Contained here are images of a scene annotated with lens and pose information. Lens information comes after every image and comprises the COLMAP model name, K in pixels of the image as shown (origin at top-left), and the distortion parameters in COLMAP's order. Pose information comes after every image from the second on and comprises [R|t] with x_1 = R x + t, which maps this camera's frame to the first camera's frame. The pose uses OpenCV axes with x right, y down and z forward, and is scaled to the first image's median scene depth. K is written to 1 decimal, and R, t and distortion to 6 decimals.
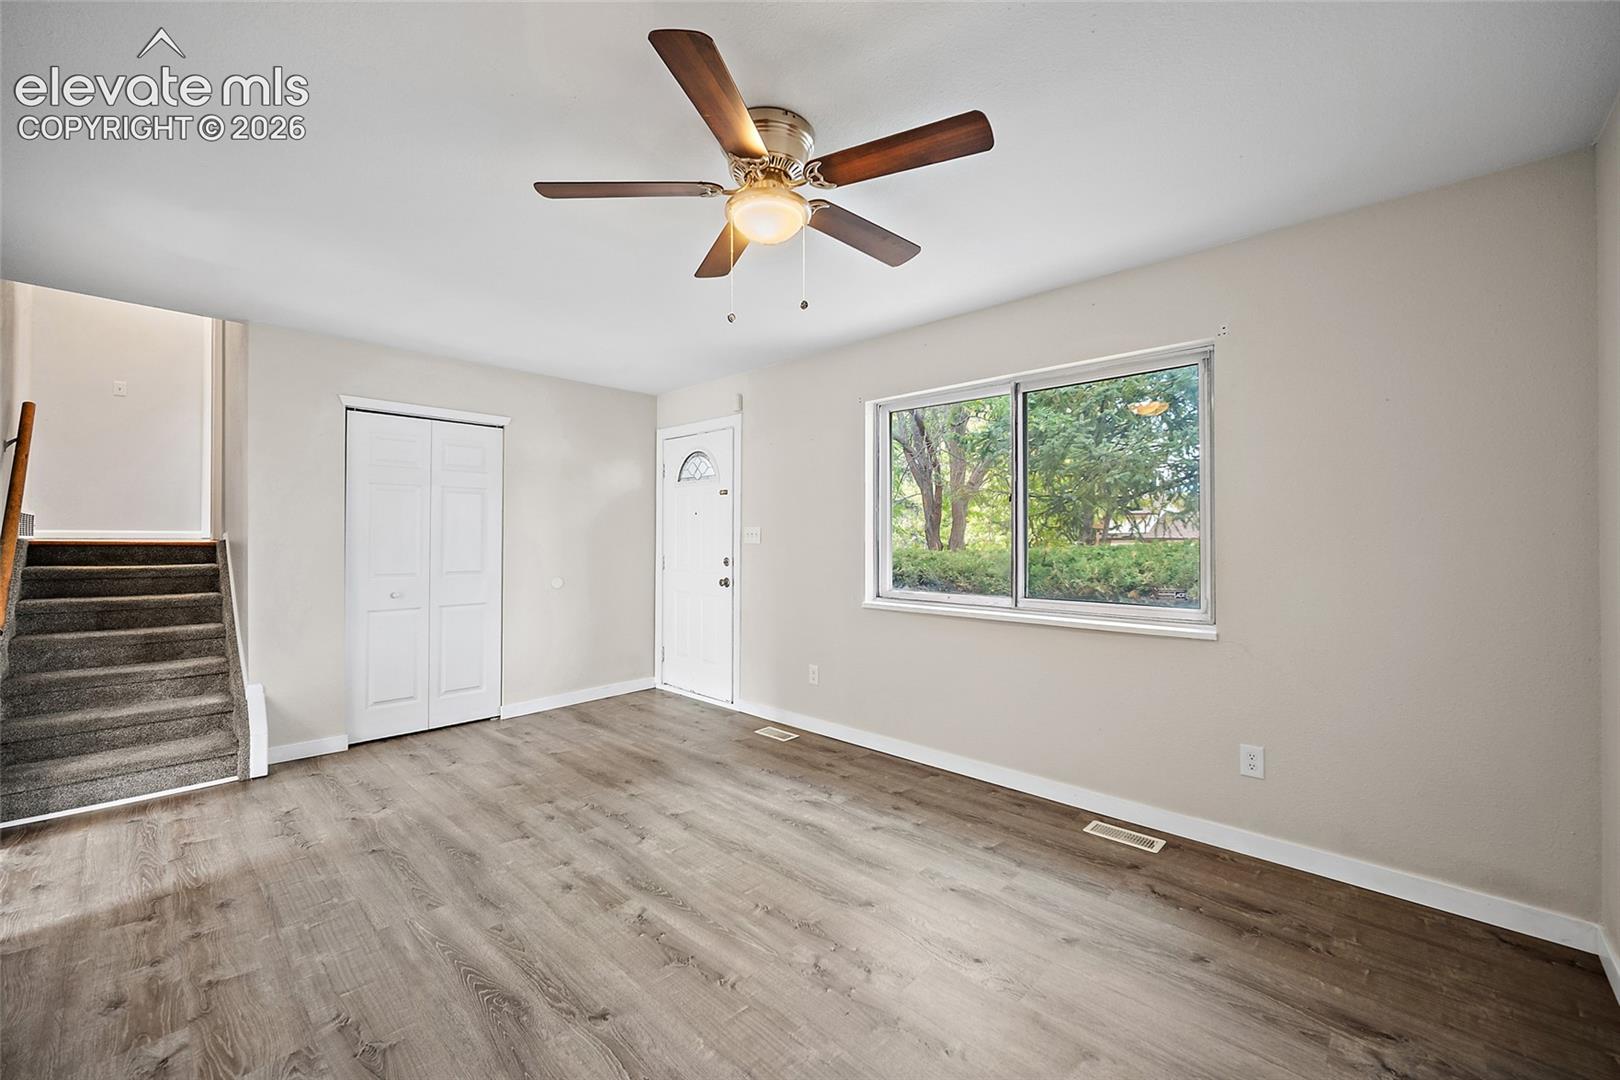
lens RADIAL K [[636.8, 0, 814.5], [0, 636.8, 540.2], [0, 0, 1]] dist [0.000019, -0.000103]
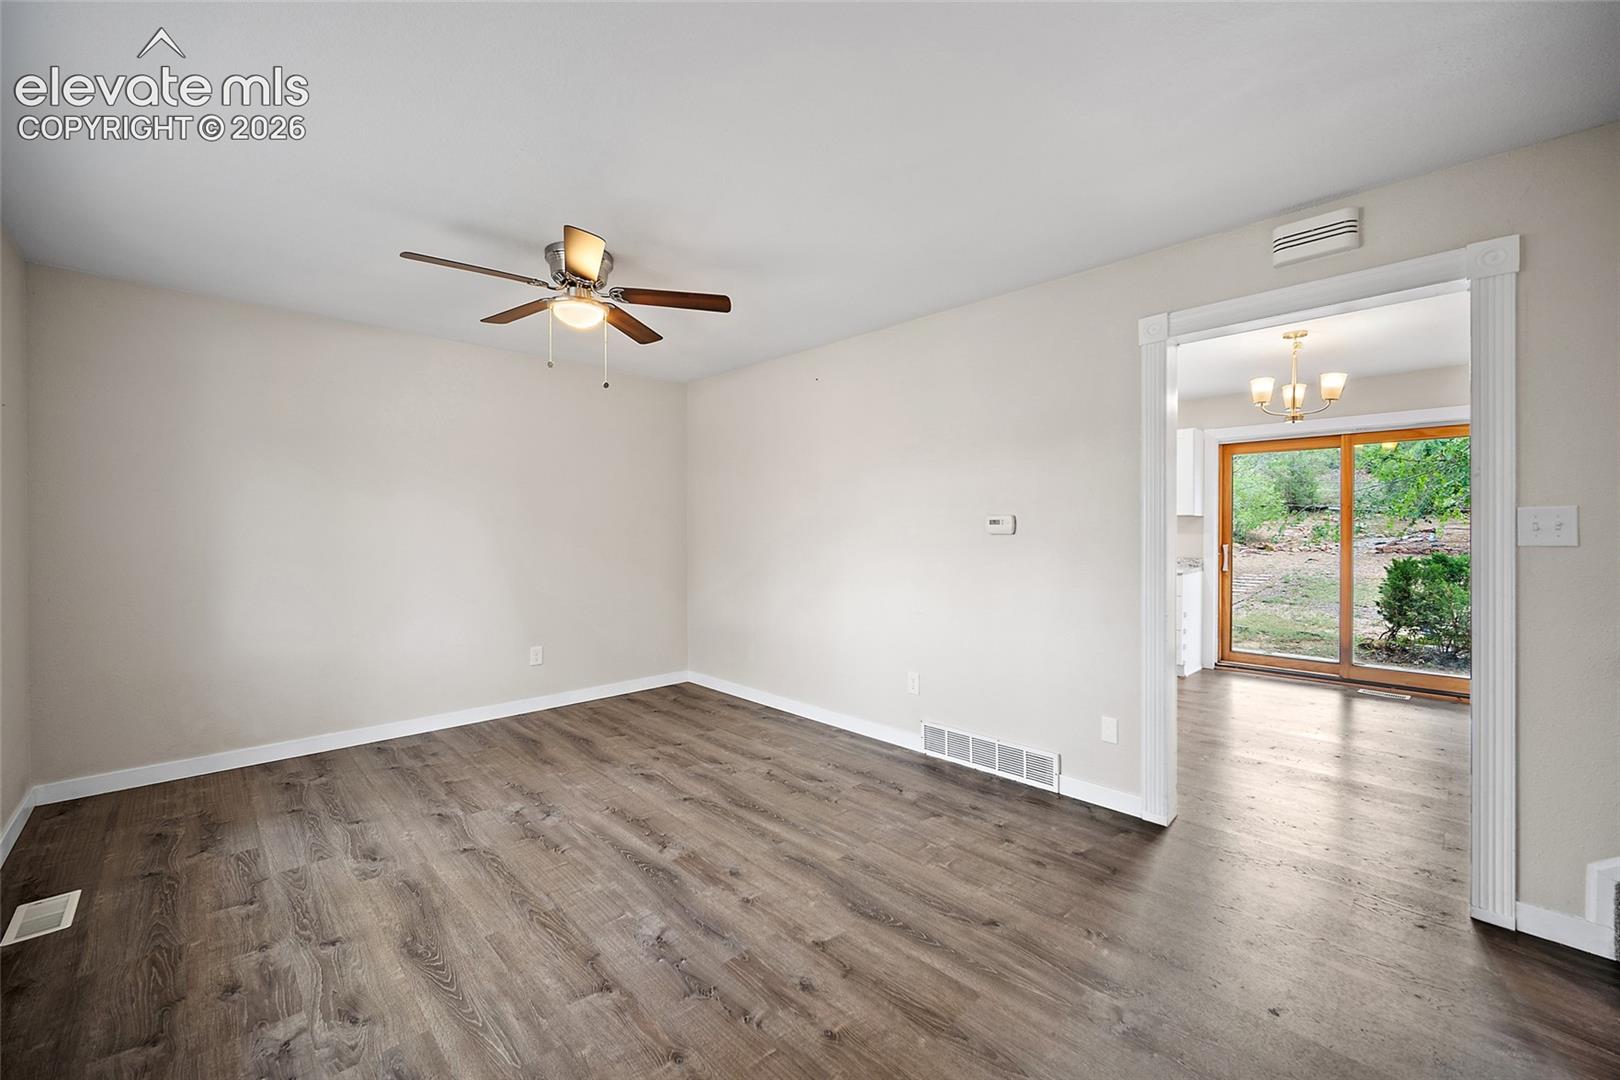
lens RADIAL K [[636.8, 0, 823.8], [0, 636.8, 536.3], [0, 0, 1]] dist [0.000019, -0.000103]
pose [[-0.999570, 0.000130, 0.029331, -0.546014], [0.000702, 0.999810, 0.019494, -0.014513], [-0.029323, 0.019506, -0.999380, 1.952014]]
